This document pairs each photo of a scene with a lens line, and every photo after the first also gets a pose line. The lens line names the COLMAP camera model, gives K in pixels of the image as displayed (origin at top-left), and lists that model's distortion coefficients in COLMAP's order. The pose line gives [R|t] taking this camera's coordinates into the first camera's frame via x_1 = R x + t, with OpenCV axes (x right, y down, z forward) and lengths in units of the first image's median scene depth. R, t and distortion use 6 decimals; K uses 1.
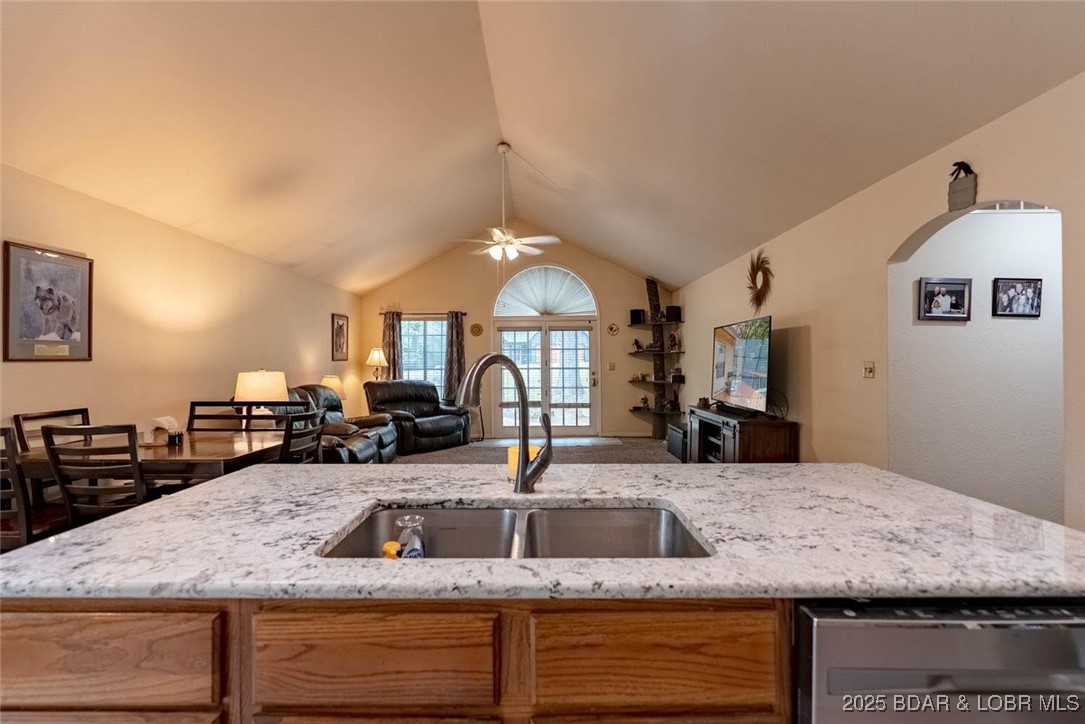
lens RADIAL K [[492.7, 0, 539.1], [0, 492.7, 360.1], [0, 0, 1]] dist [-0.008668, 0.001861]
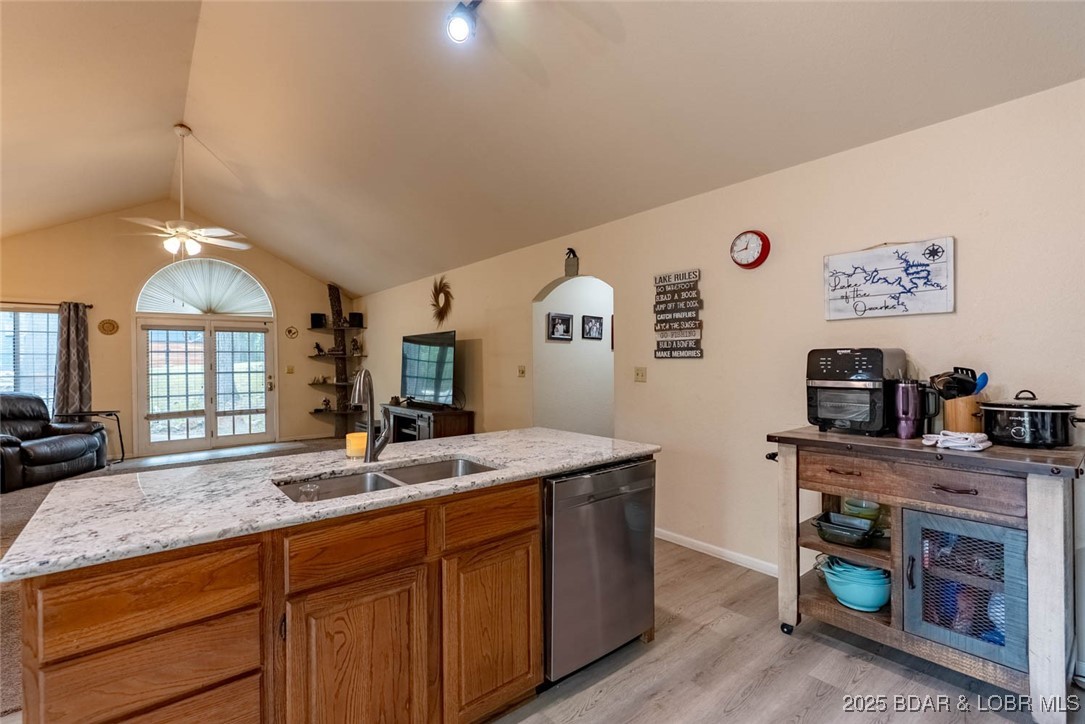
lens RADIAL K [[492.7, 0, 539.1], [0, 492.7, 360.1], [0, 0, 1]] dist [-0.008668, 0.001861]
pose [[0.772488, -0.001640, 0.635027, -0.127978], [0.001743, 0.999998, 0.000461, -0.008414], [-0.635027, 0.000750, 0.772490, -0.102292]]
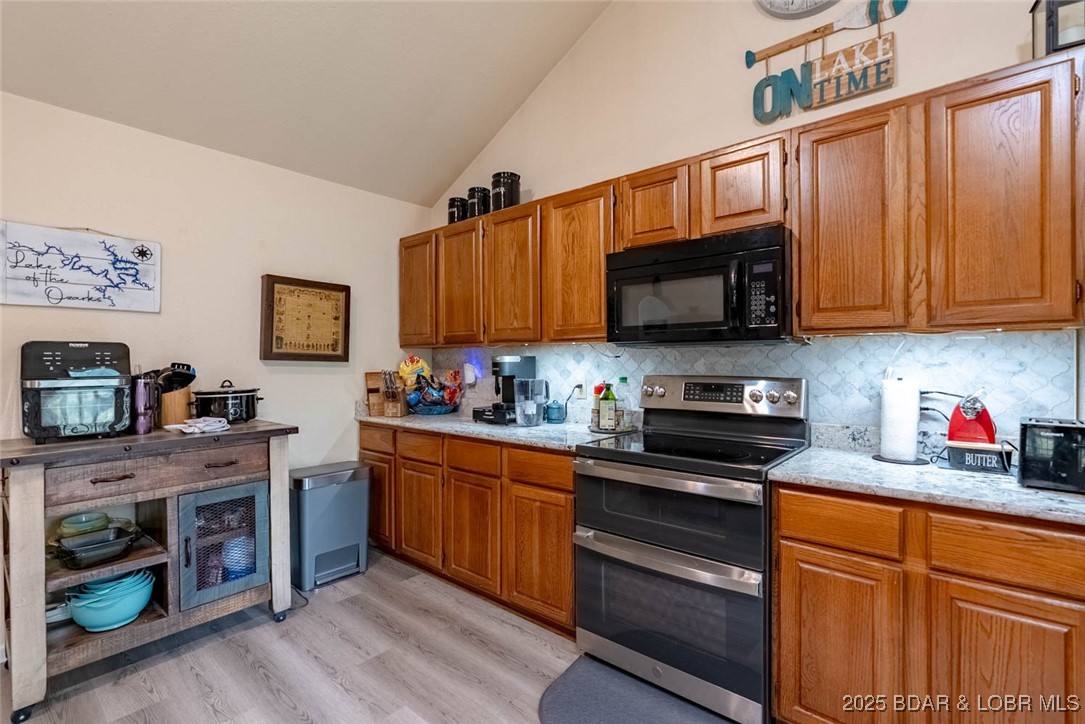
lens RADIAL K [[490.9, 0, 539.2], [0, 490.9, 360.5], [0, 0, 1]] dist [-0.010825, 0.003268]
pose [[-0.762093, 0.006196, 0.647438, -0.148614], [0.004011, 0.999980, -0.004849, -0.001254], [-0.647455, -0.001099, -0.762103, 0.093025]]
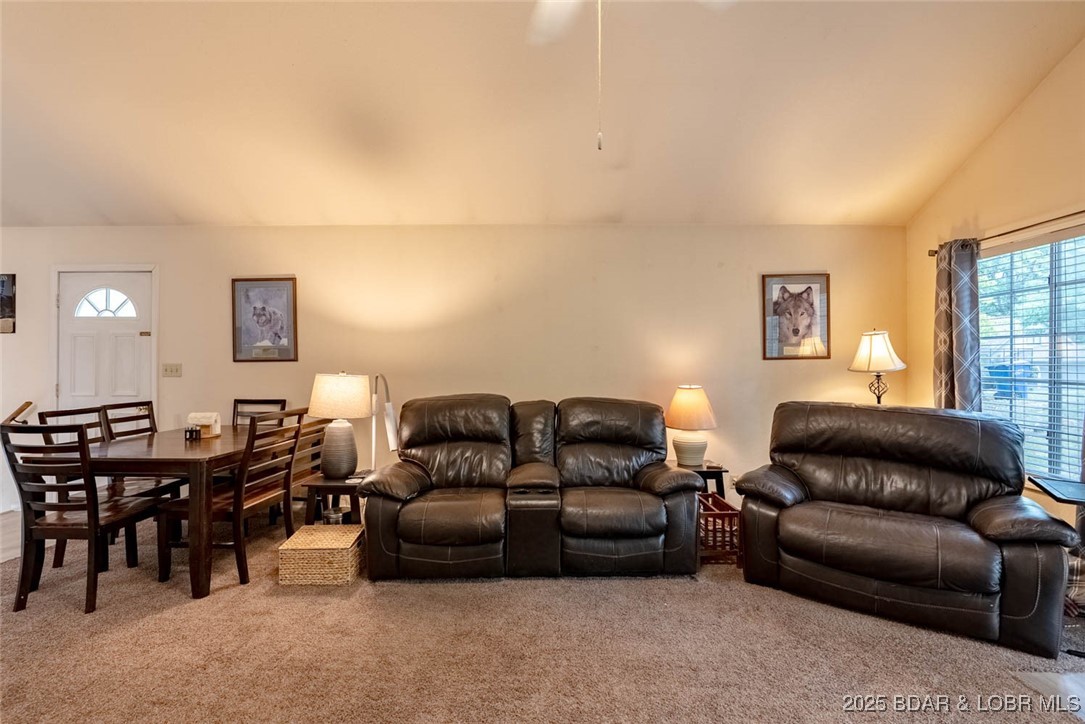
lens RADIAL K [[490.9, 0, 539.2], [0, 490.9, 360.5], [0, 0, 1]] dist [-0.010825, 0.003268]
pose [[-0.006930, 0.001066, -0.999975, 0.166776], [0.004797, 0.999988, 0.001033, 0.000910], [0.999964, -0.004790, -0.006935, 0.897104]]
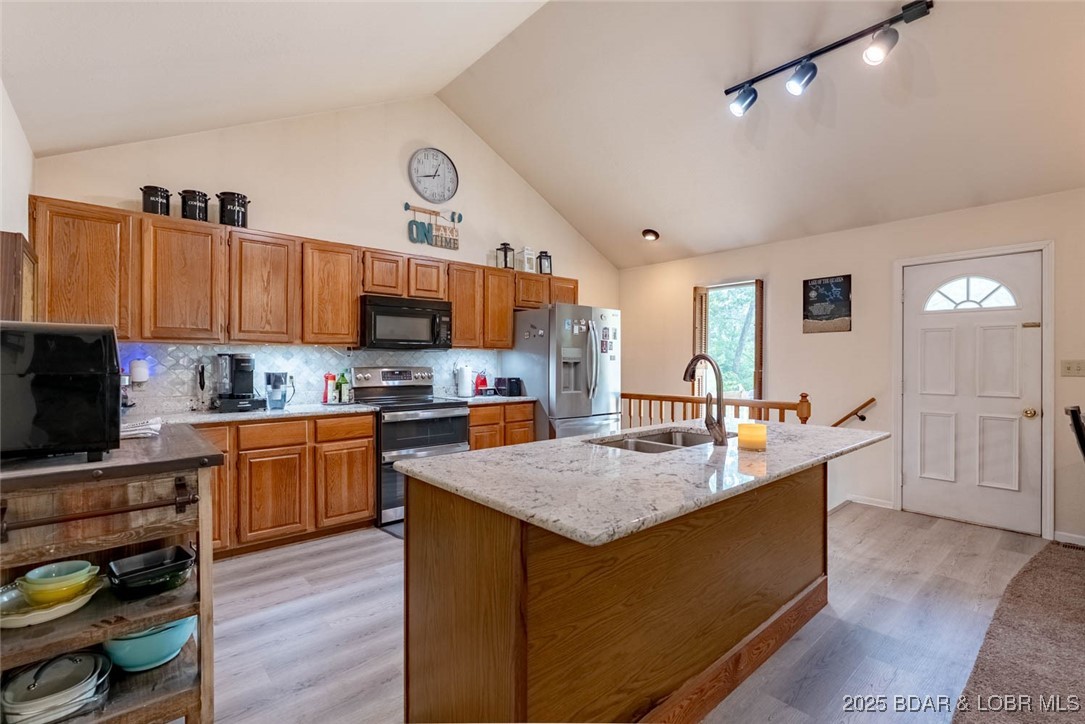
lens RADIAL K [[490.9, 0, 539.2], [0, 490.9, 360.5], [0, 0, 1]] dist [-0.010825, 0.003268]
pose [[-0.750382, 0.001540, -0.661002, 0.304402], [0.003933, 0.999990, -0.002134, 0.002440], [0.660992, -0.004201, -0.750381, 0.389183]]
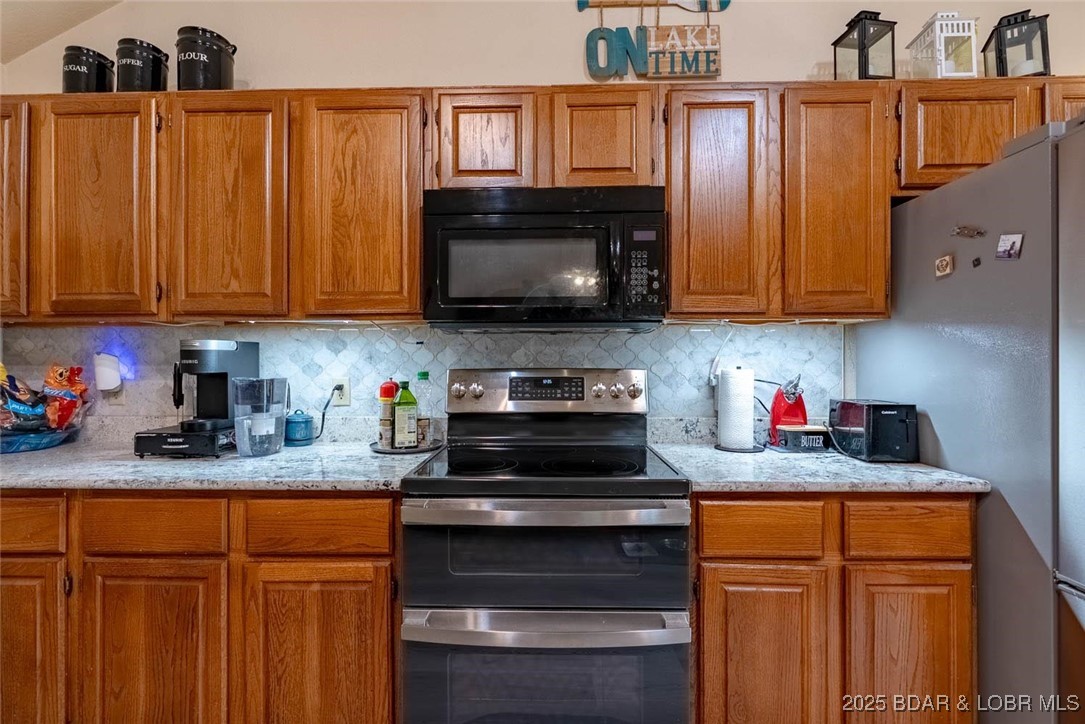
lens RADIAL K [[490.9, 0, 539.2], [0, 490.9, 360.5], [0, 0, 1]] dist [-0.010825, 0.003268]
pose [[-0.999742, 0.004931, 0.022164, -0.010254], [0.004777, 0.999964, -0.006970, 0.006525], [-0.022198, -0.006862, -0.999730, 0.026218]]
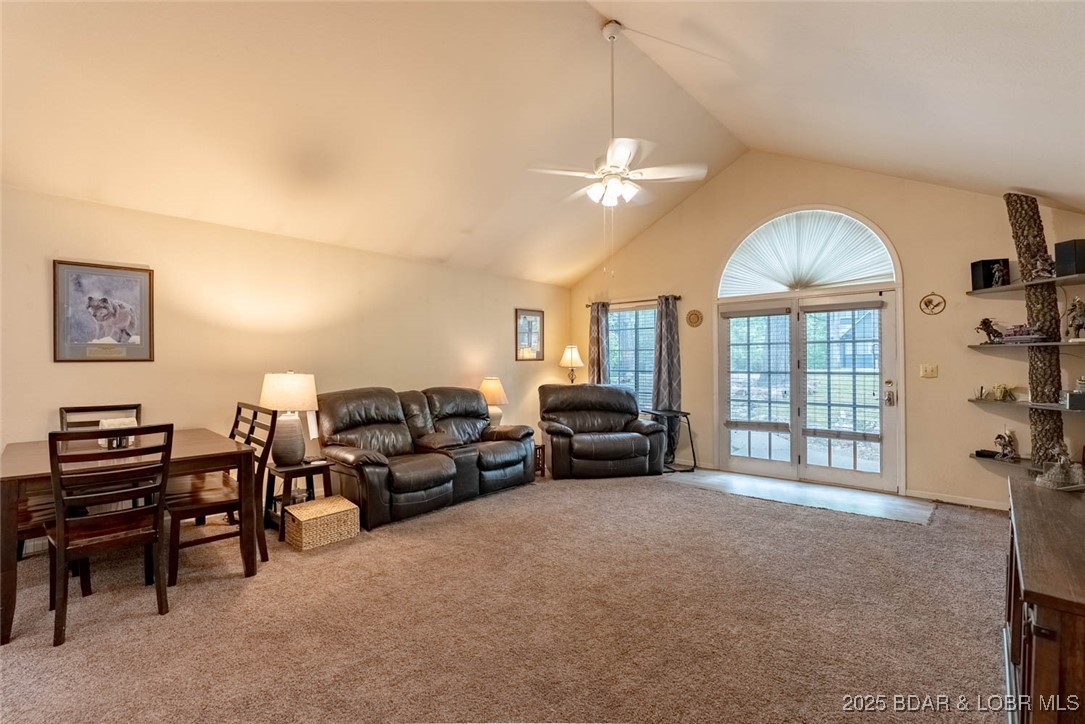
lens RADIAL K [[490.9, 0, 539.2], [0, 490.9, 360.5], [0, 0, 1]] dist [-0.010825, 0.003268]
pose [[0.739703, -0.000080, -0.672934, 0.266118], [0.001475, 0.999998, 0.001502, -0.000368], [0.672932, -0.002103, 0.739701, 0.428718]]
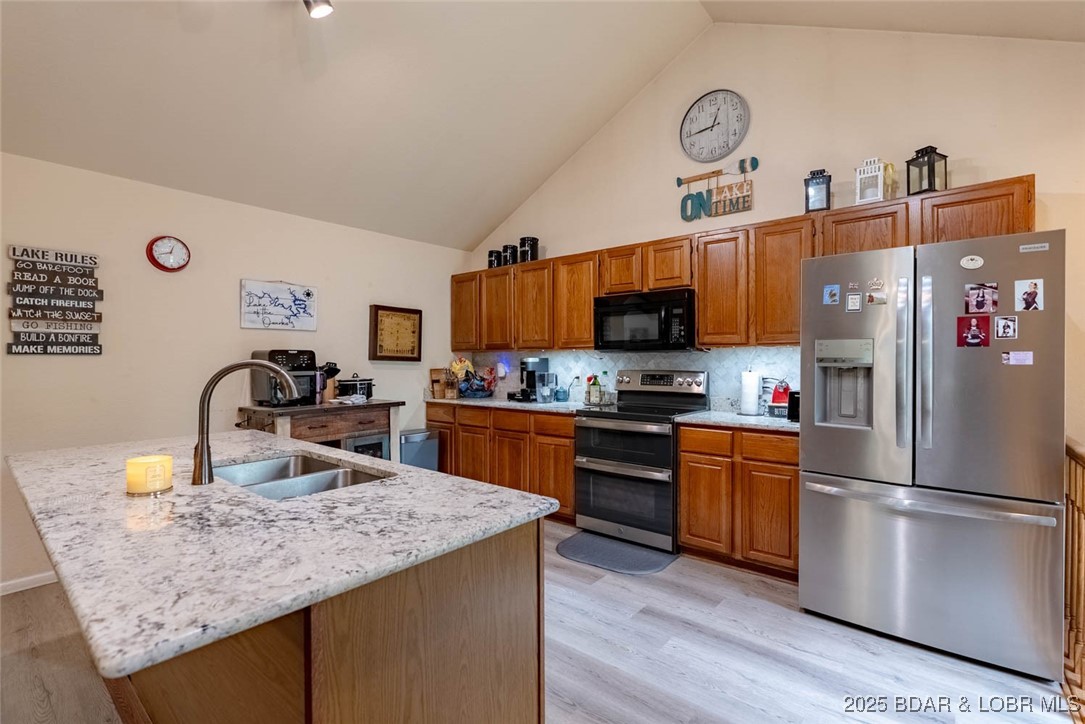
lens RADIAL K [[490.9, 0, 539.2], [0, 490.9, 360.5], [0, 0, 1]] dist [-0.010825, 0.003268]
pose [[-0.767918, 0.005134, 0.640528, -0.293930], [0.003015, 0.999986, -0.004401, -0.000874], [-0.640541, -0.001448, -0.767922, 0.301789]]
